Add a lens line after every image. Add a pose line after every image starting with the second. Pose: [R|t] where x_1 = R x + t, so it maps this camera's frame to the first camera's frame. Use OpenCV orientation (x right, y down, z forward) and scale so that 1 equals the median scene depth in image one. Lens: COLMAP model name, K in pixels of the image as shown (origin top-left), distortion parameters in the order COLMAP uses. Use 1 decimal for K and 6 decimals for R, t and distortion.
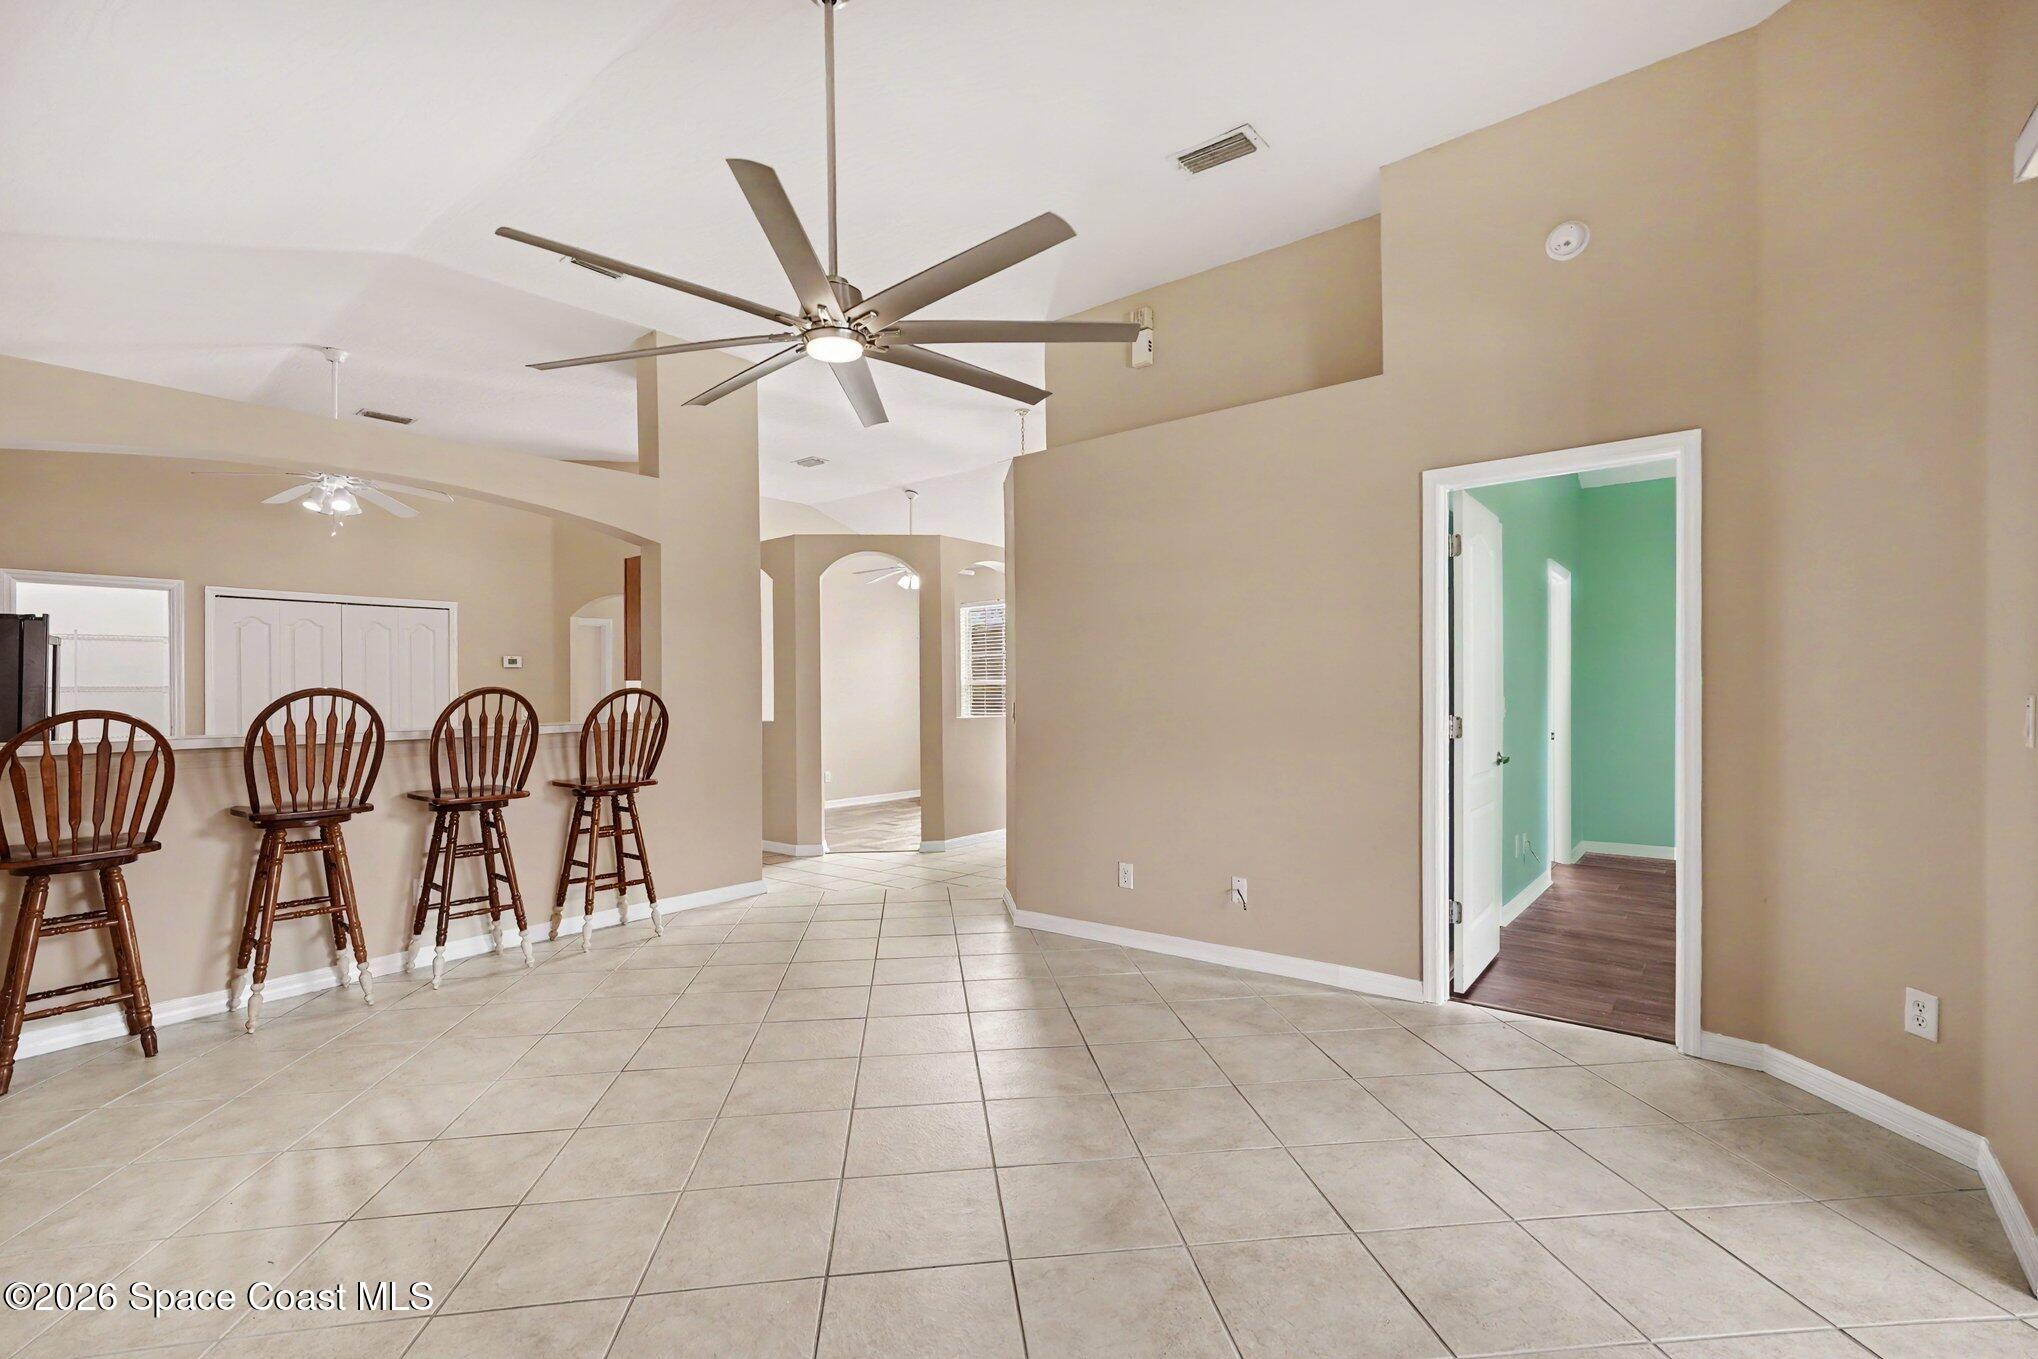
lens RADIAL K [[903.7, 0, 1022.4], [0, 903.7, 690.3], [0, 0, 1]] dist [0.004434, 0.000360]
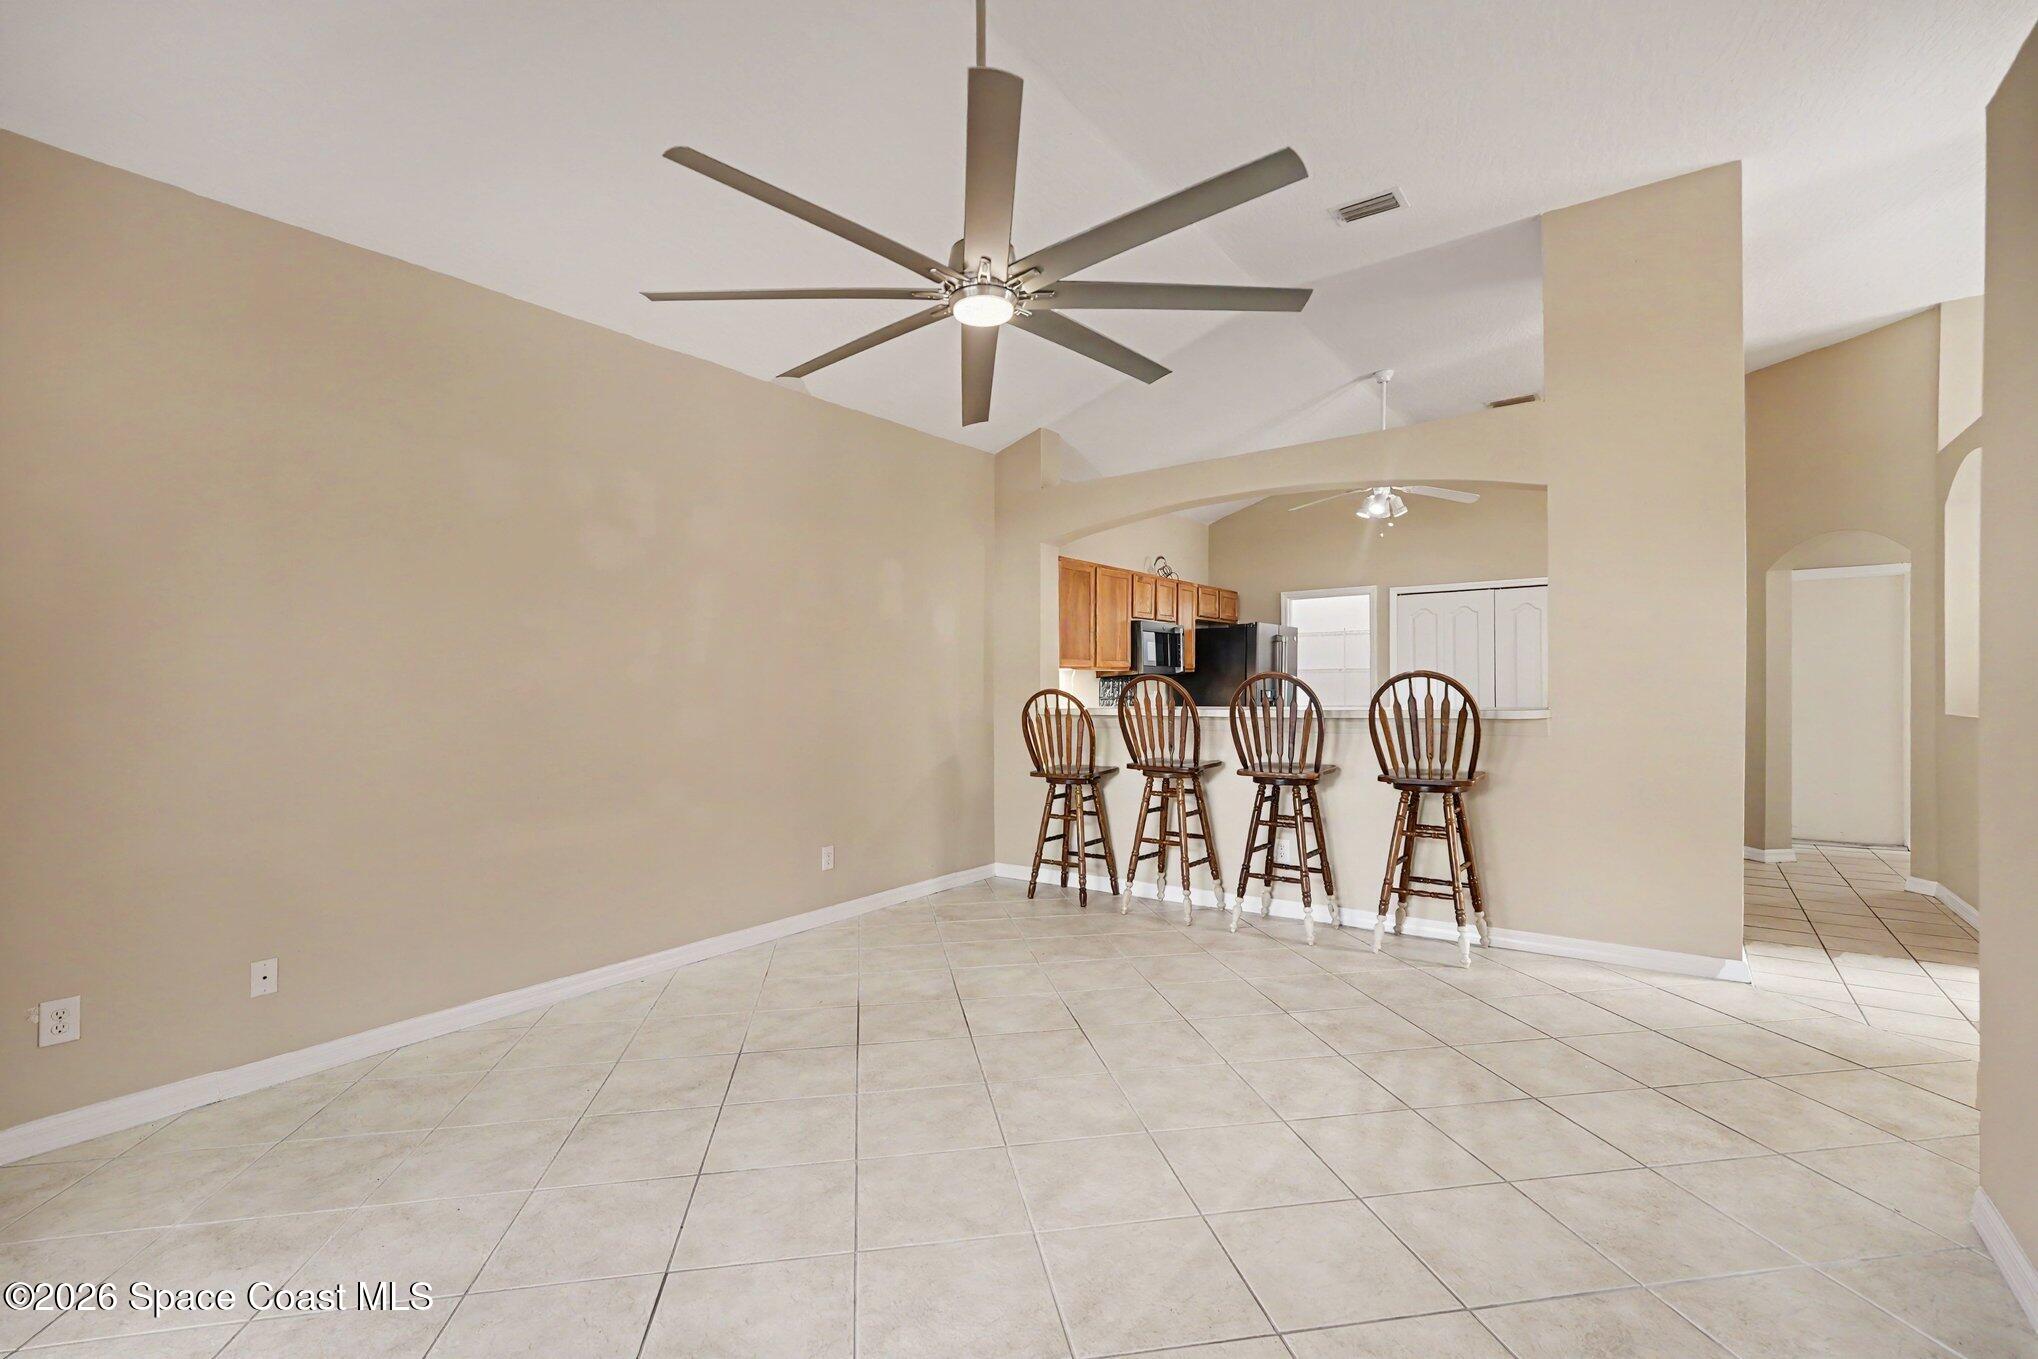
lens RADIAL K [[903.7, 0, 1020.6], [0, 903.7, 681.0], [0, 0, 1]] dist [0.004434, 0.000360]
pose [[0.056084, 0.007383, -0.998399, 0.360735], [0.010048, 0.999918, 0.007959, -0.003460], [0.998375, -0.010478, 0.056006, 0.487161]]
